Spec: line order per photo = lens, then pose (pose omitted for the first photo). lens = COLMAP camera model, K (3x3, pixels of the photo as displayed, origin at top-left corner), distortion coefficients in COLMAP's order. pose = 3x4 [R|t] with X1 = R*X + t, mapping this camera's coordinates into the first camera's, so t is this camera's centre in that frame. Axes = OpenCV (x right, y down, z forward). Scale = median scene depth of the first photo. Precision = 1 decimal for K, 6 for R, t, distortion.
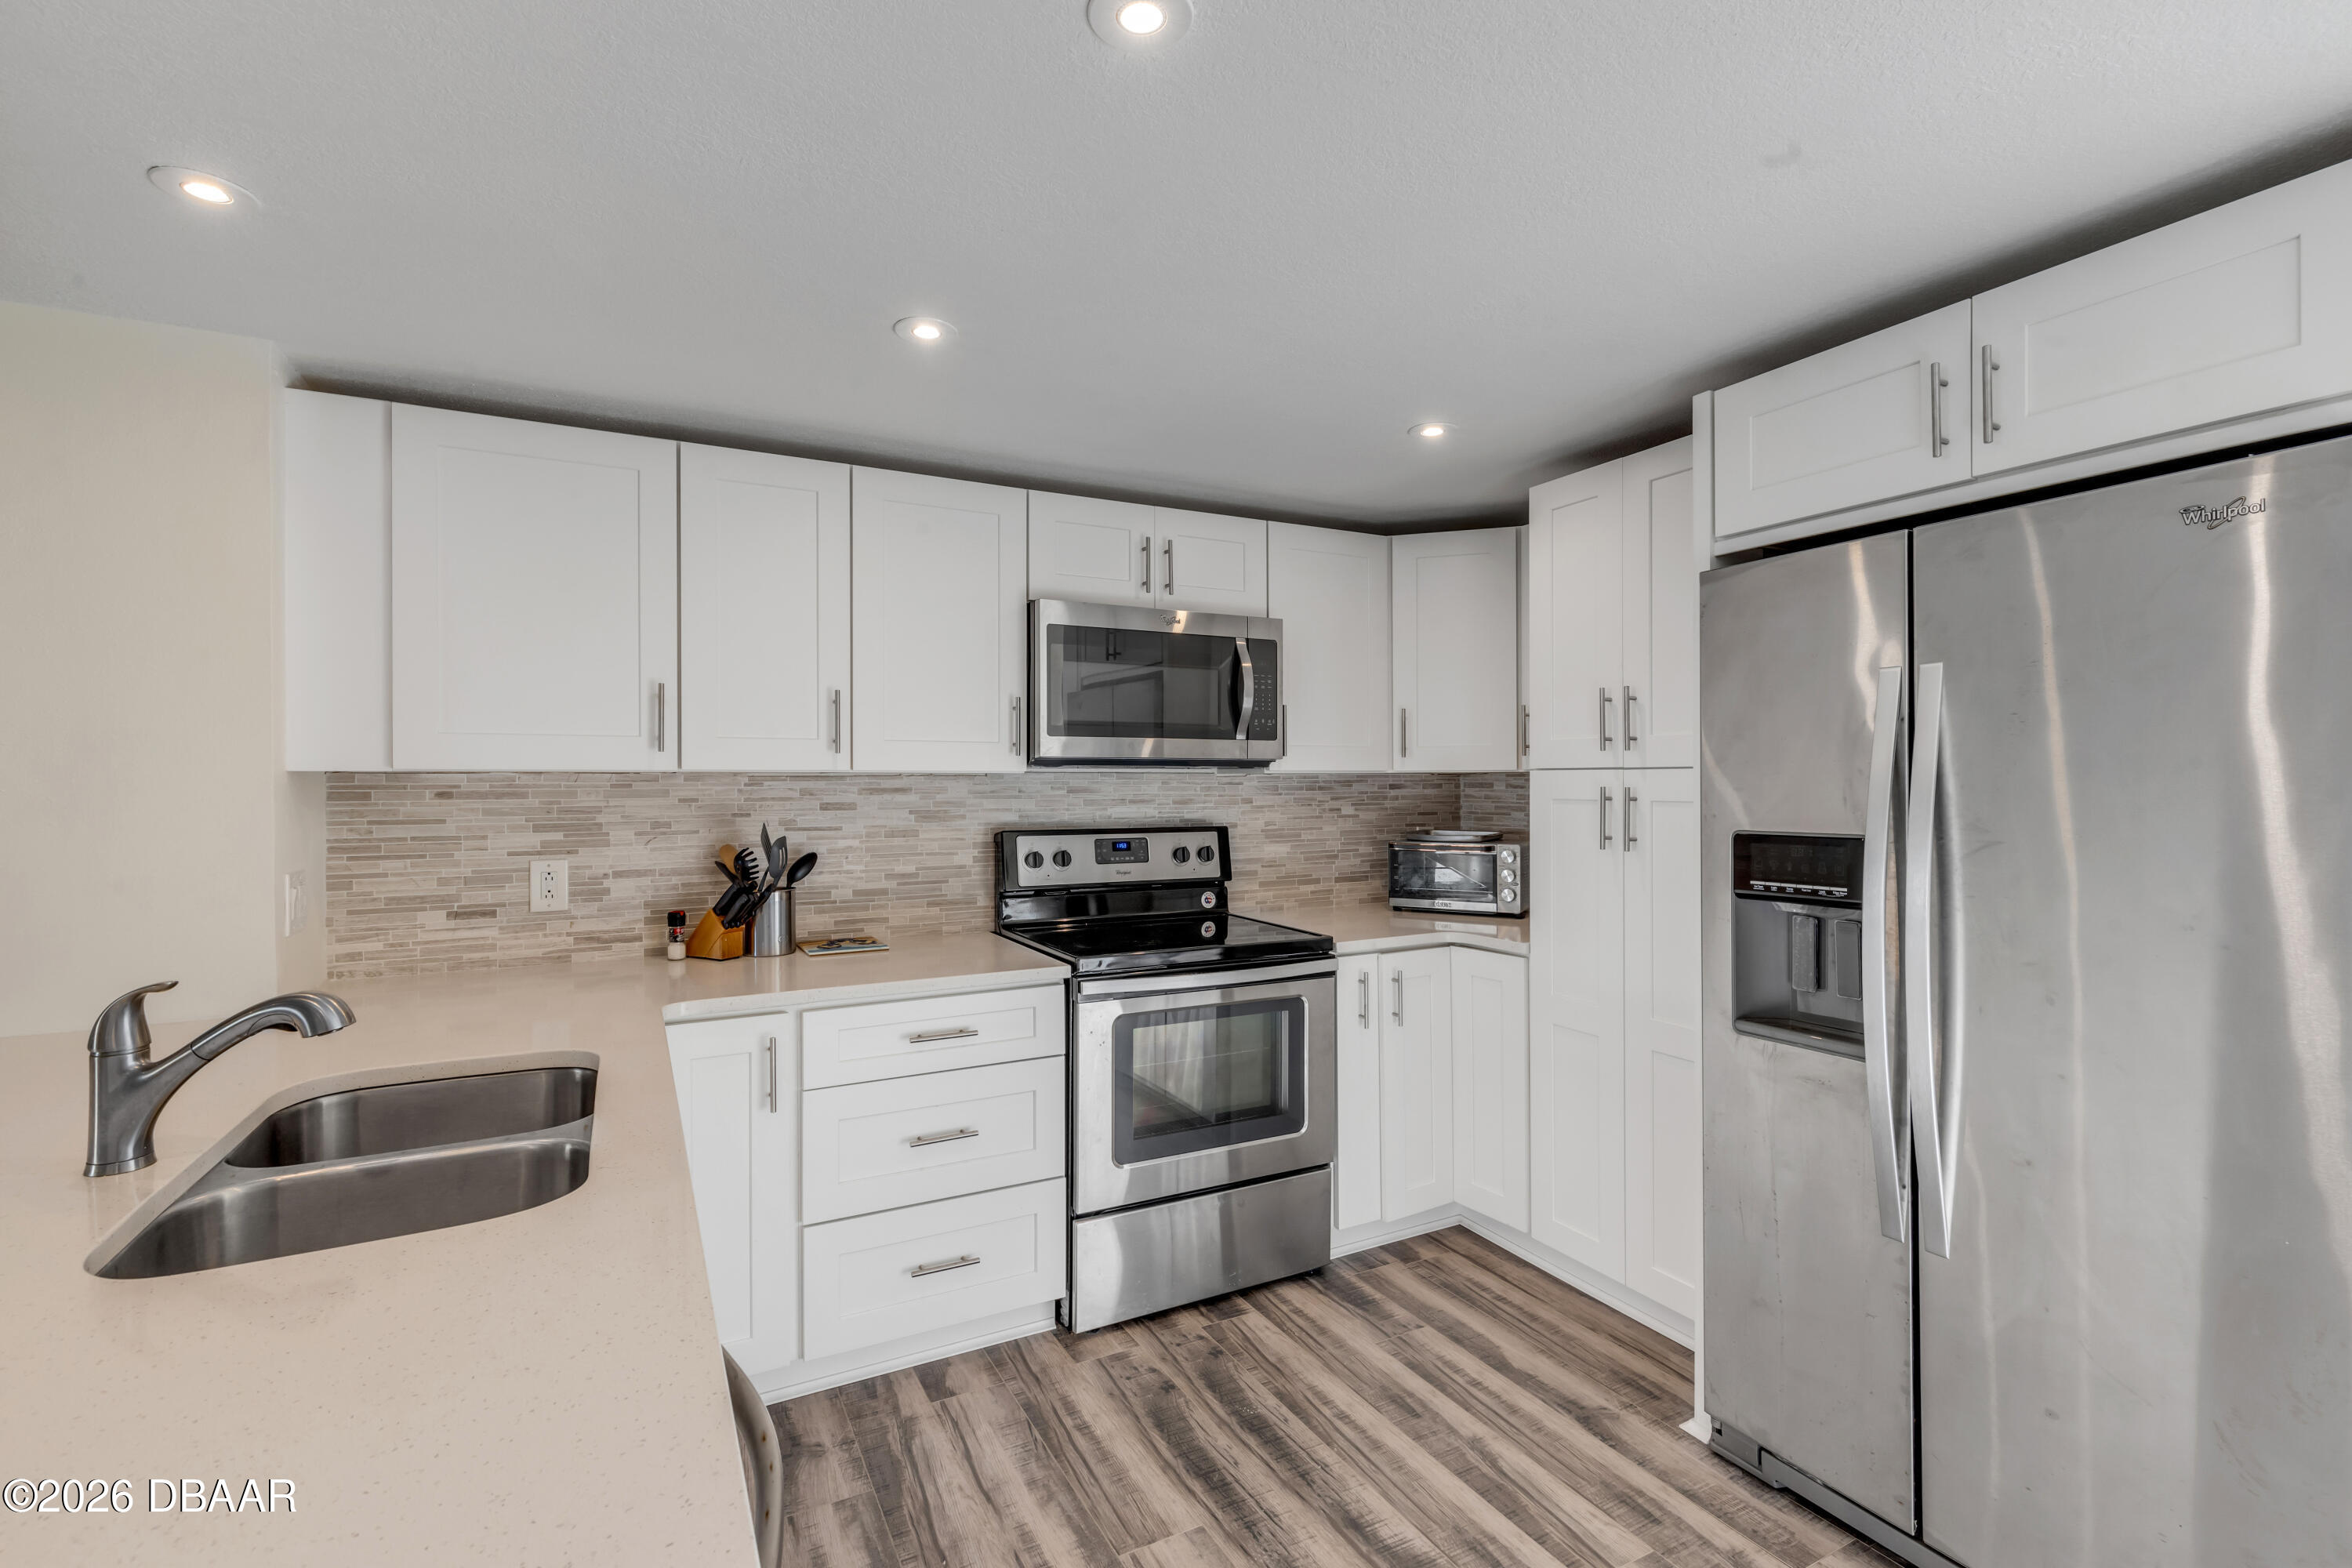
lens RADIAL K [[1073.6, 0, 1156.4], [0, 1073.6, 780.2], [0, 0, 1]] dist [0.012926, -0.003556]
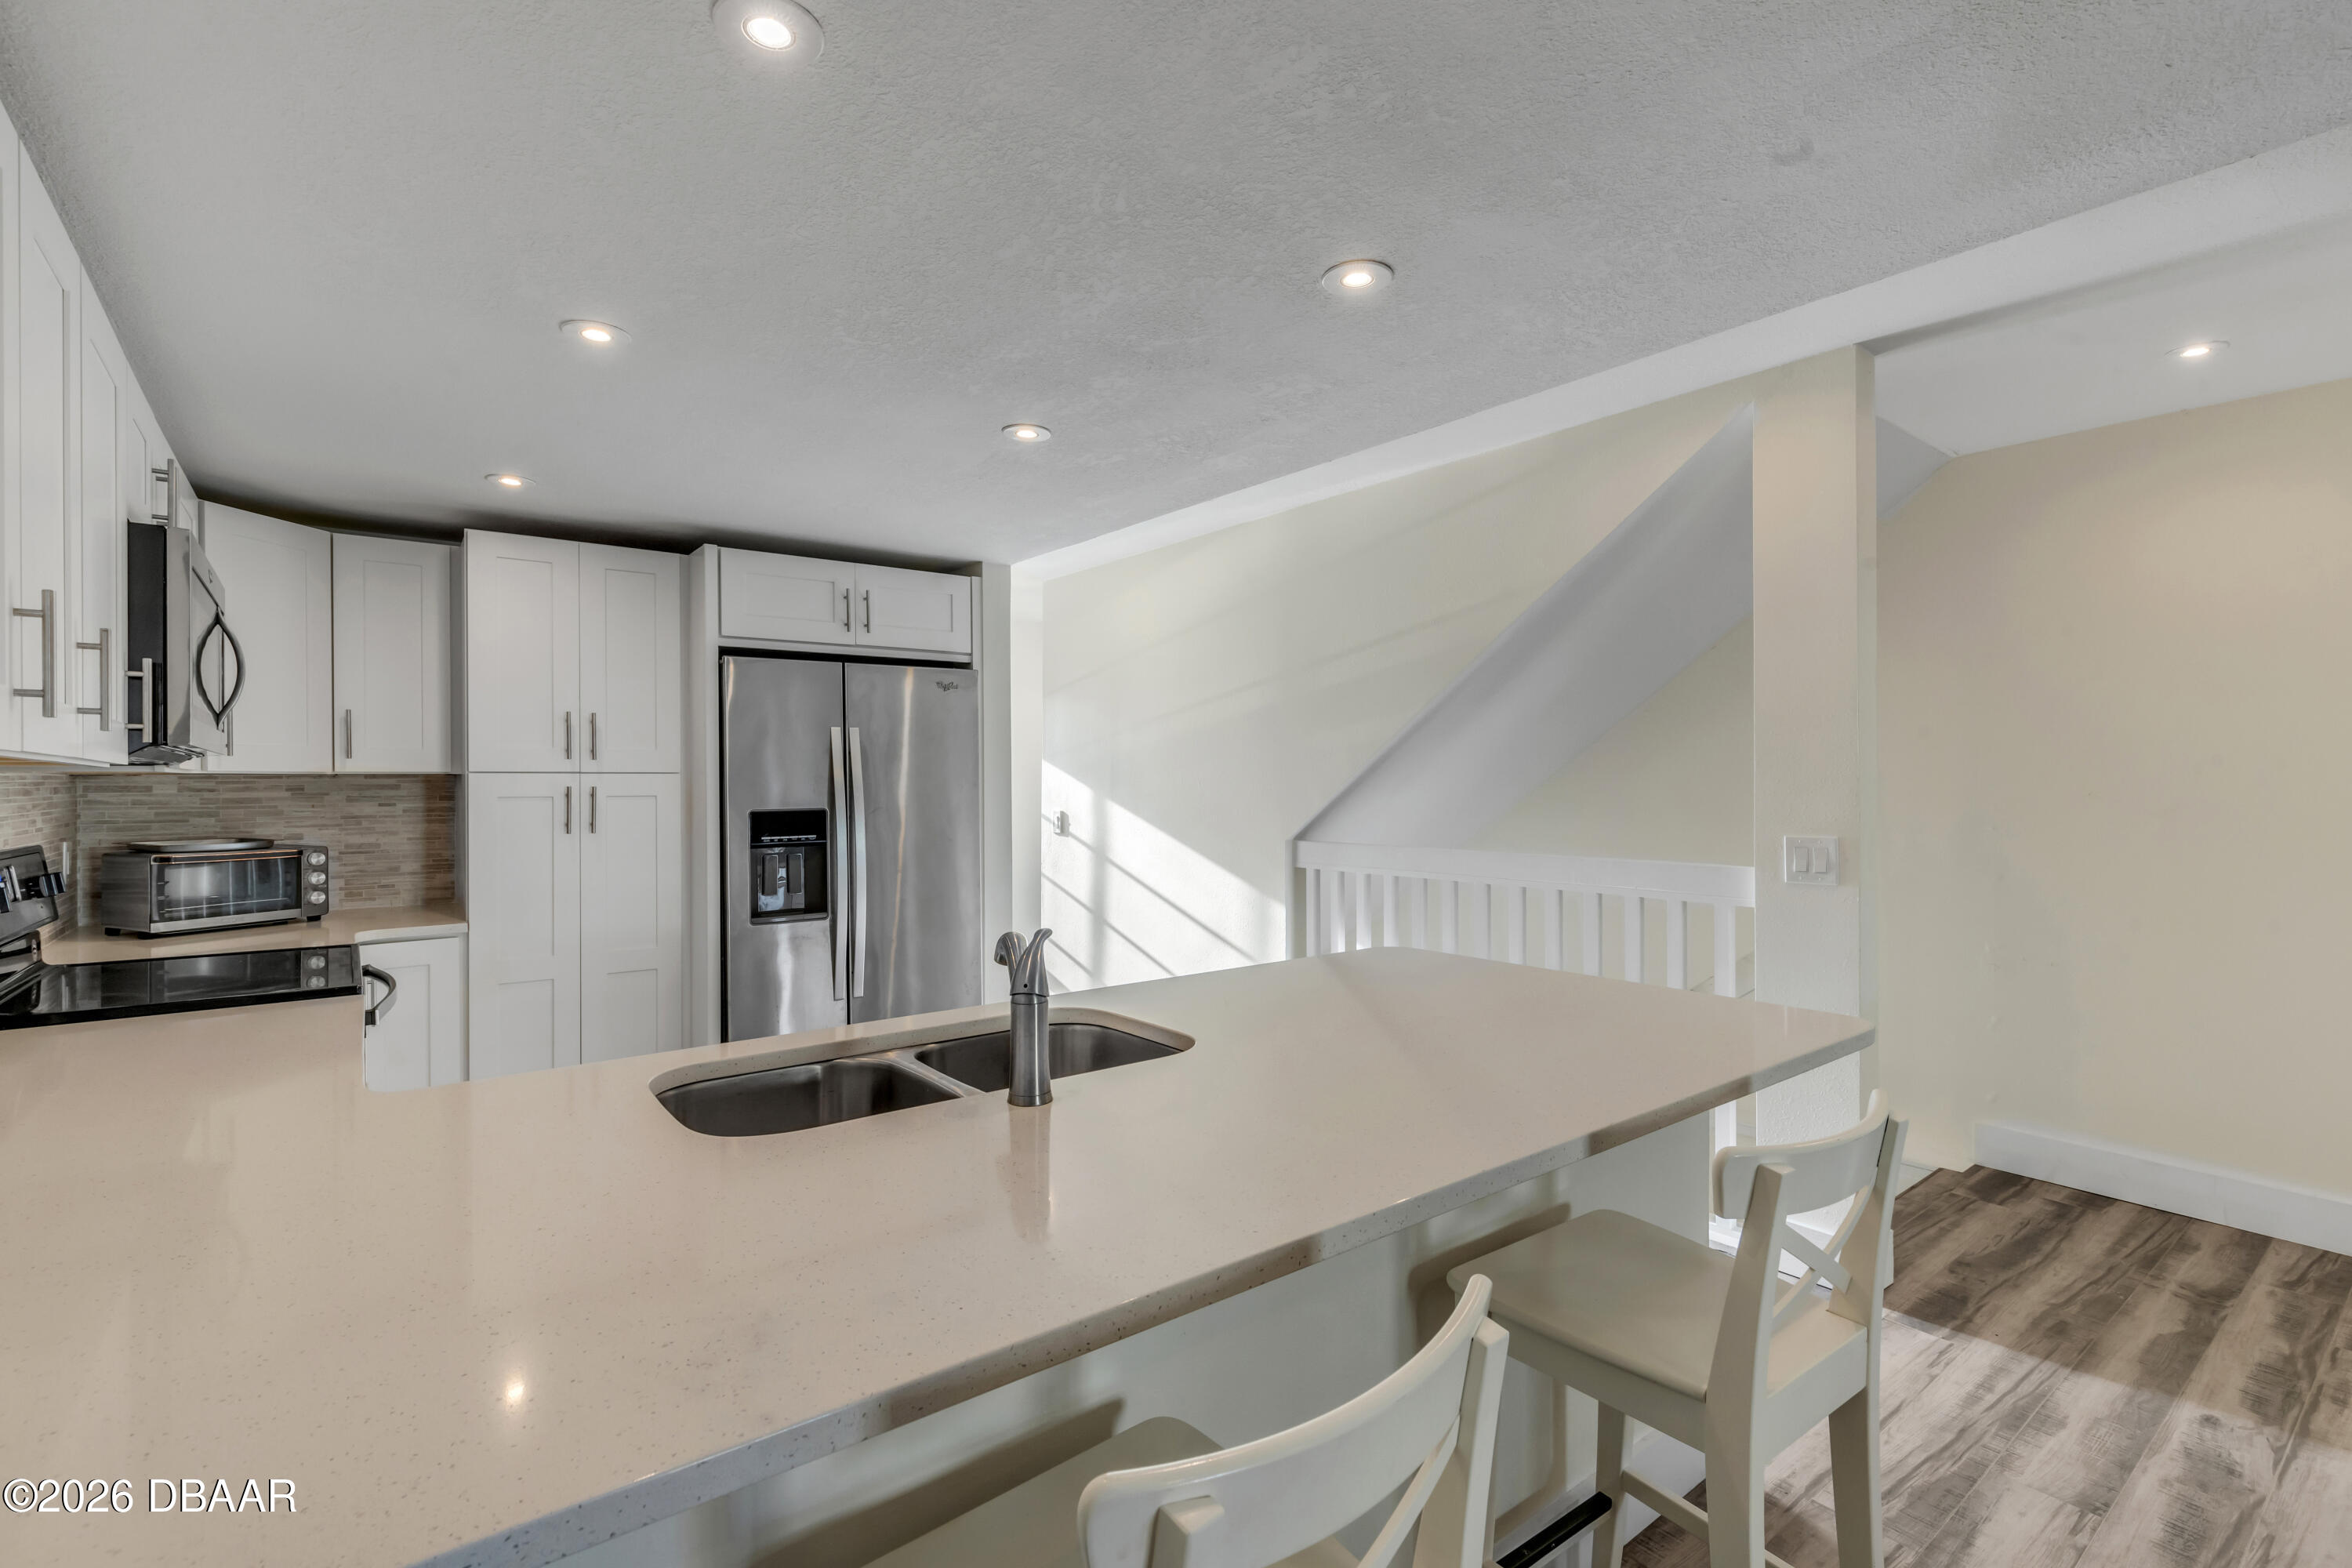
lens RADIAL K [[1073.6, 0, 1178.1], [0, 1073.6, 786.2], [0, 0, 1]] dist [0.012926, -0.003556]
pose [[-0.186367, -0.003721, 0.982473, -1.016316], [0.003301, 0.999985, 0.004413, 0.002238], [-0.982475, 0.004066, -0.186352, 0.504369]]
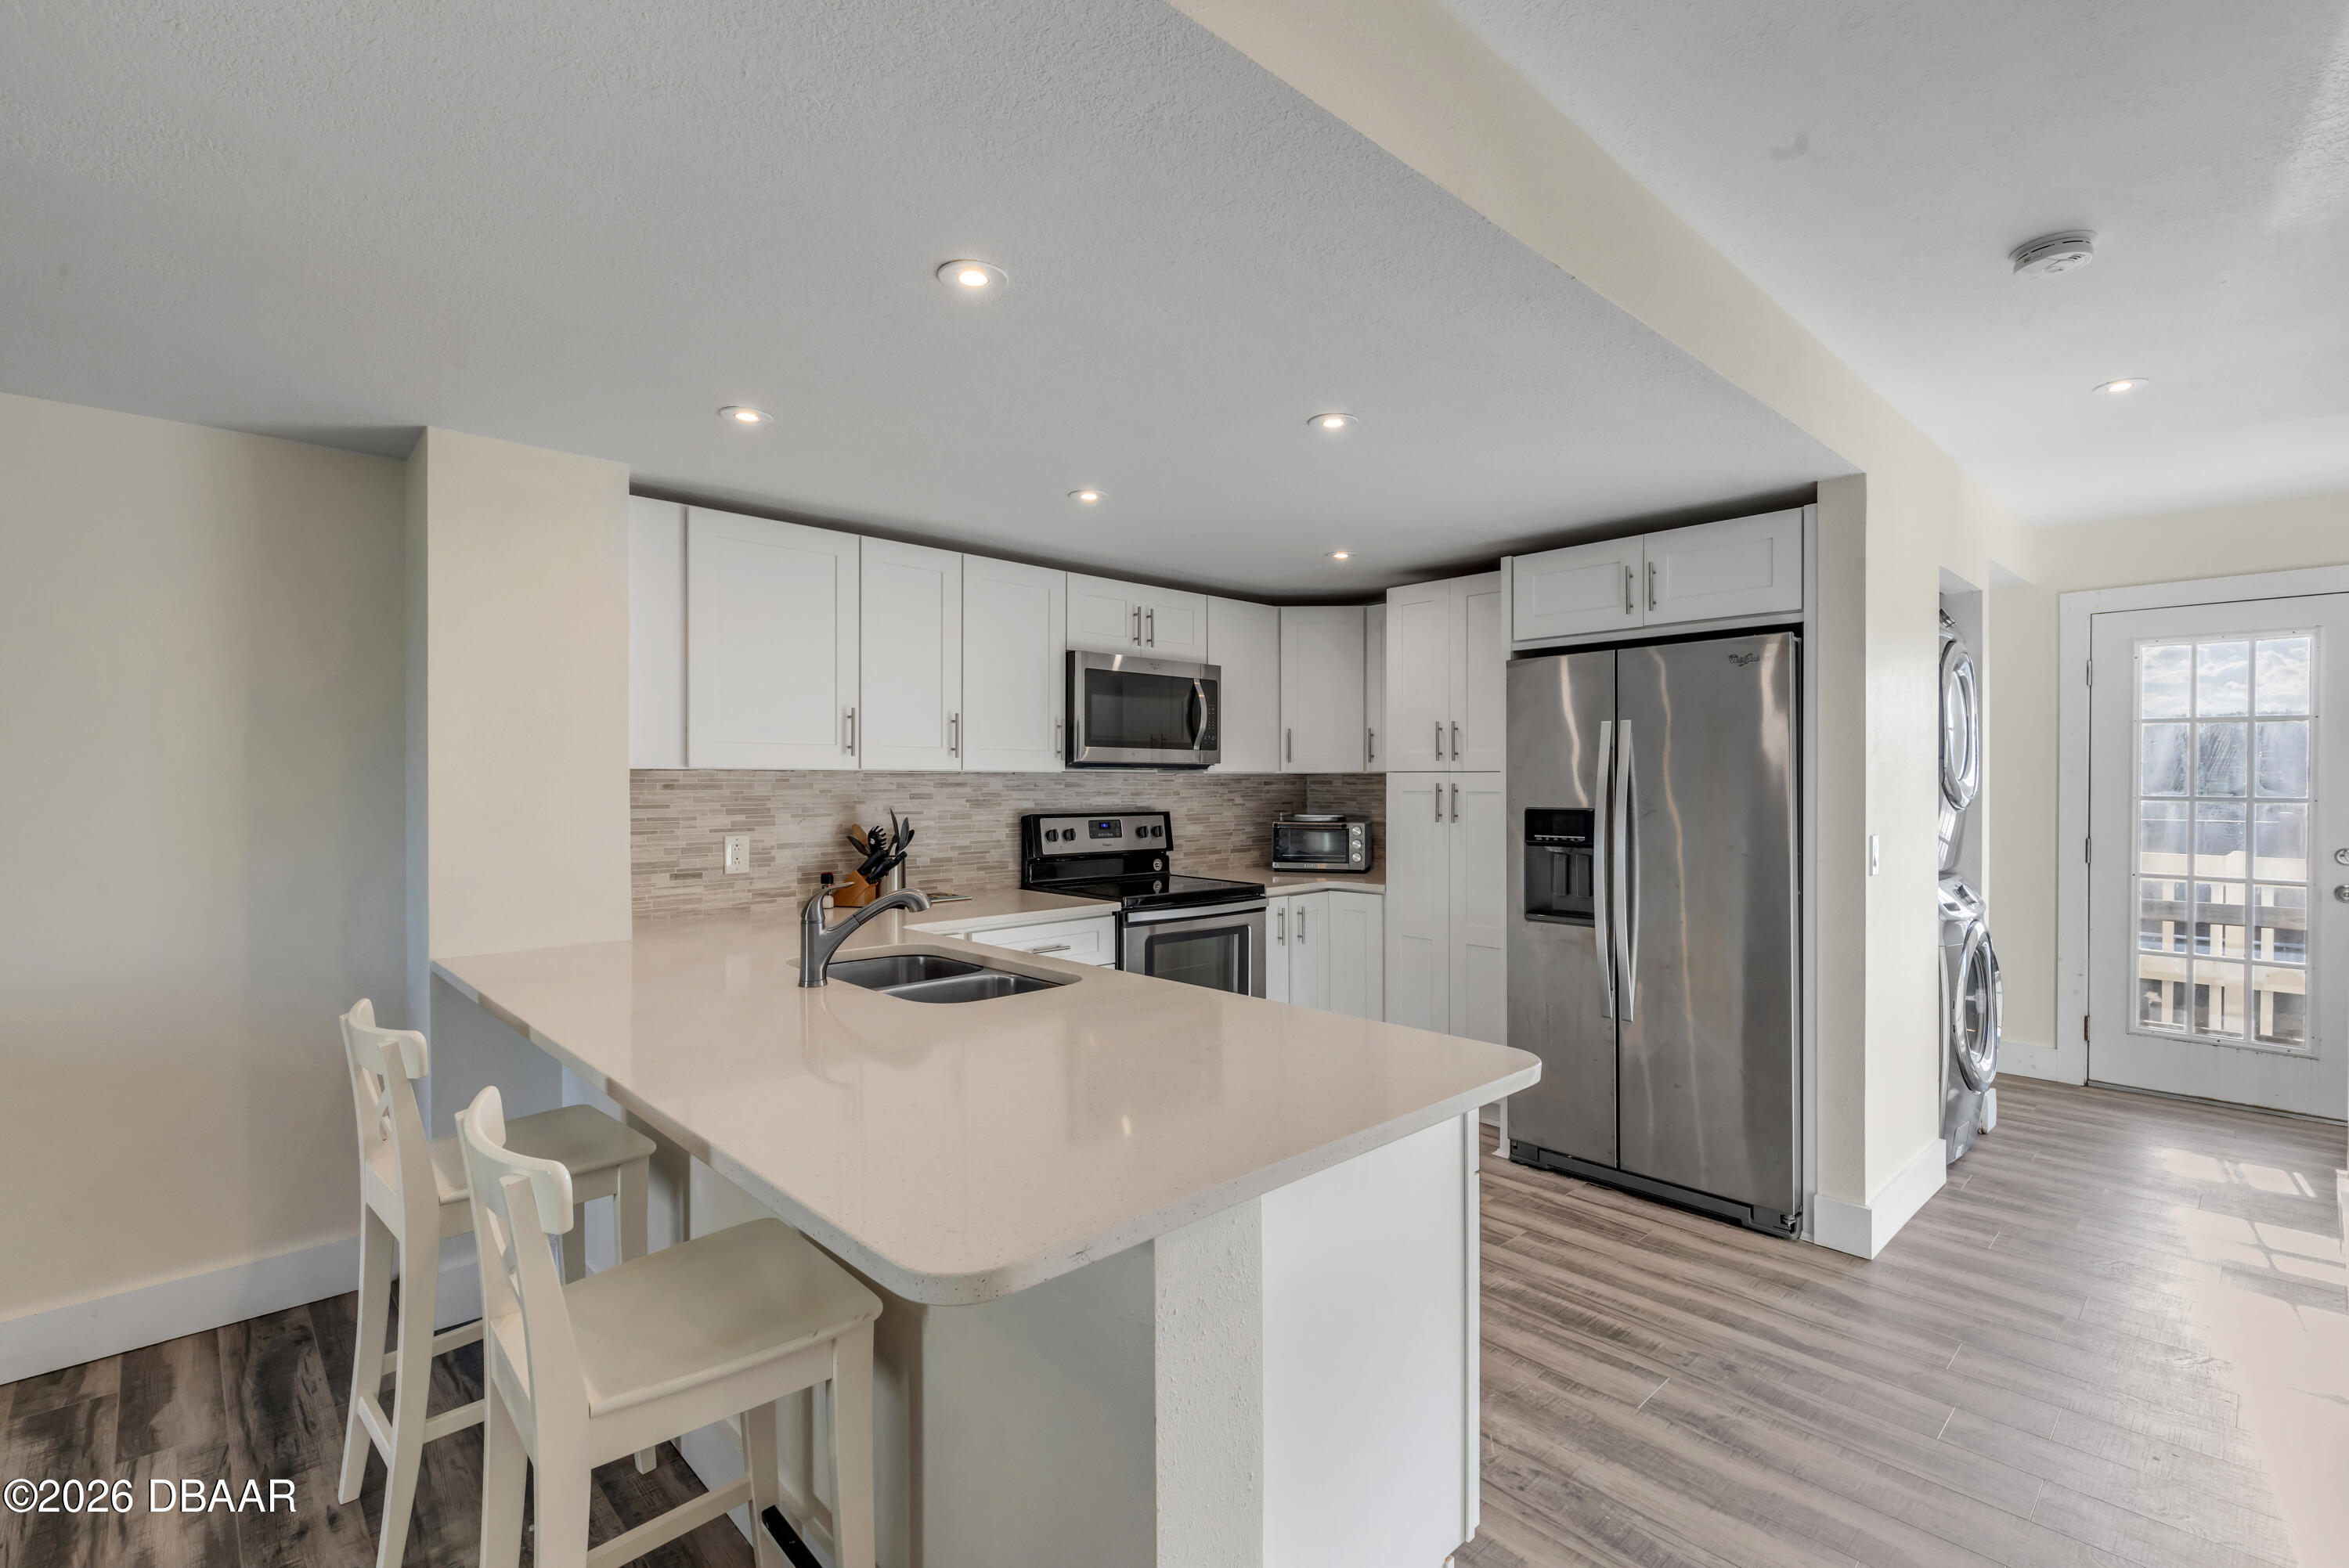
lens RADIAL K [[1072.1, 0, 1168.6], [0, 1072.1, 779.3], [0, 0, 1]] dist [0.012926, -0.003556]
pose [[0.960910, 0.004164, 0.276831, -0.411166], [-0.003947, 0.999991, -0.001343, 0.003826], [-0.276834, 0.000198, 0.960918, -0.426888]]
